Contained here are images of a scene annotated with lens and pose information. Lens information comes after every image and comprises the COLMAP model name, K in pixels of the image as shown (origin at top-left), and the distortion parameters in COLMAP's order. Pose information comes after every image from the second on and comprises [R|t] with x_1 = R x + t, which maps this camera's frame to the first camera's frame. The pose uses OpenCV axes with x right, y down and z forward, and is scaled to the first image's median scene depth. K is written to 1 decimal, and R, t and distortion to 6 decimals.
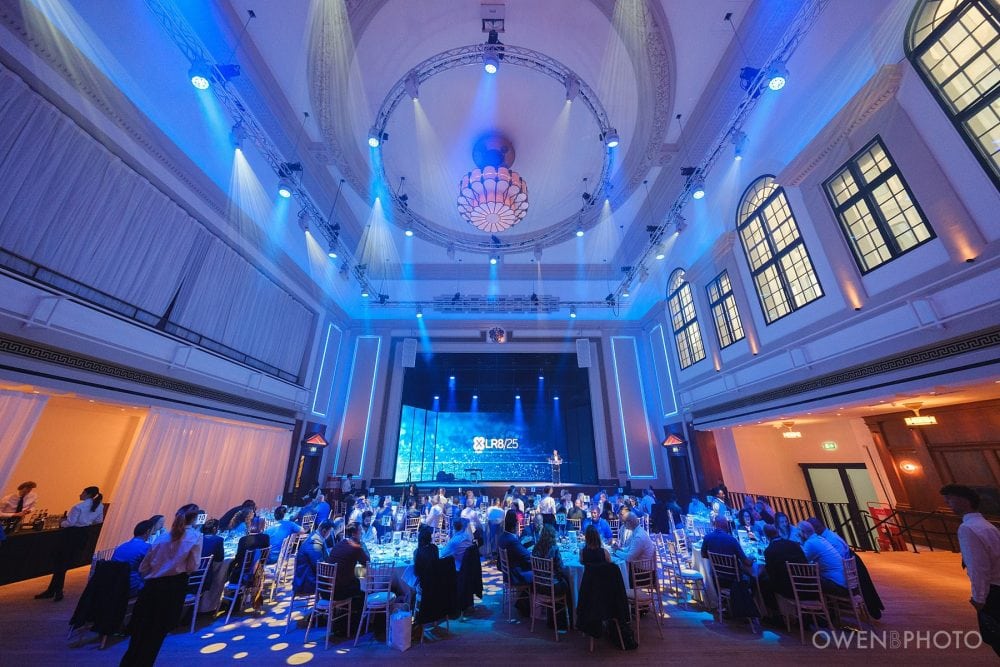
lens RADIAL K [[332.8, 0, 503.1], [0, 332.8, 335.1], [0, 0, 1]] dist [0.002052, -0.000657]
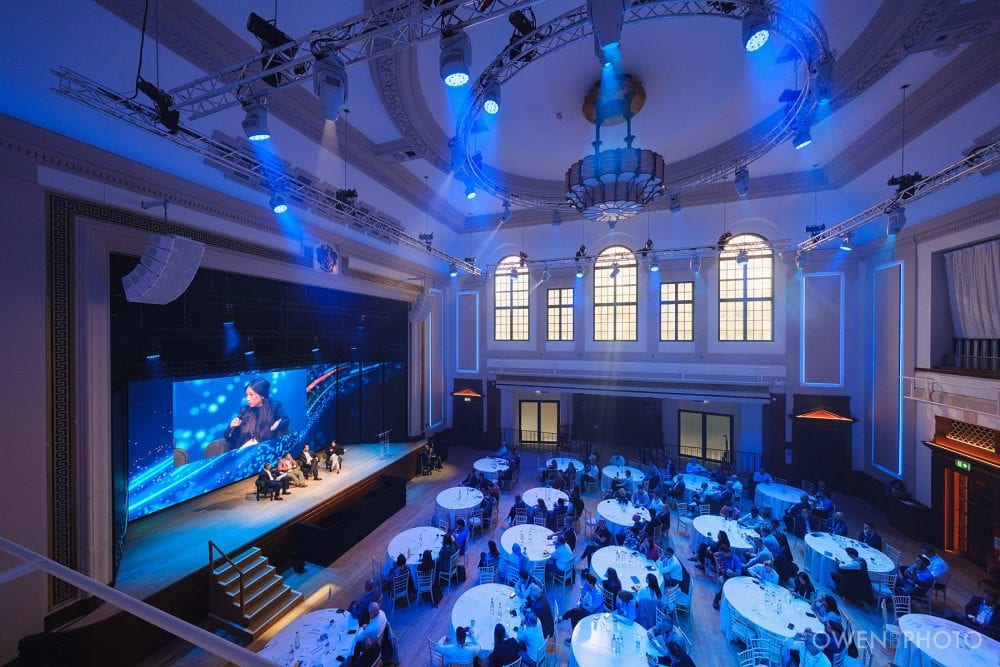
lens RADIAL K [[332.8, 0, 497.8], [0, 332.8, 340.6], [0, 0, 1]] dist [0.002052, -0.000657]
pose [[0.351674, -0.009309, 0.936076, -0.807810], [-0.338685, 0.930946, 0.136498, -0.083920], [-0.872707, -0.365038, 0.324237, 0.823360]]
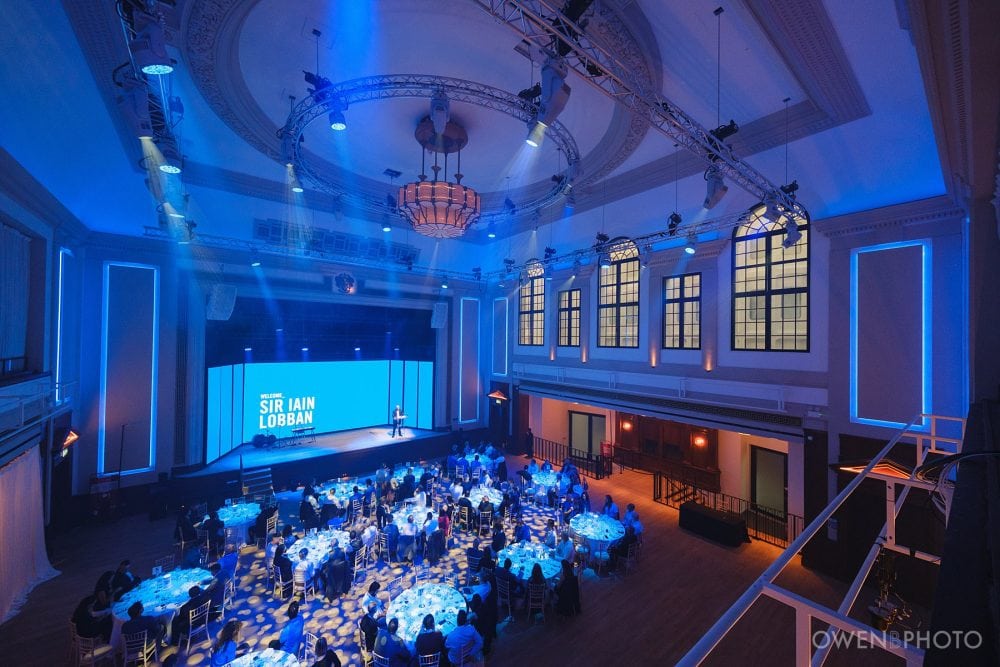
lens RADIAL K [[363.6, 0, 498.6], [0, 363.6, 338.5], [0, 0, 1]] dist [0.001203, -0.000597]
pose [[0.789776, 0.016903, 0.613163, -0.463324], [-0.235417, 0.931421, 0.277550, -0.366835], [-0.566421, -0.363551, 0.739593, 0.094015]]
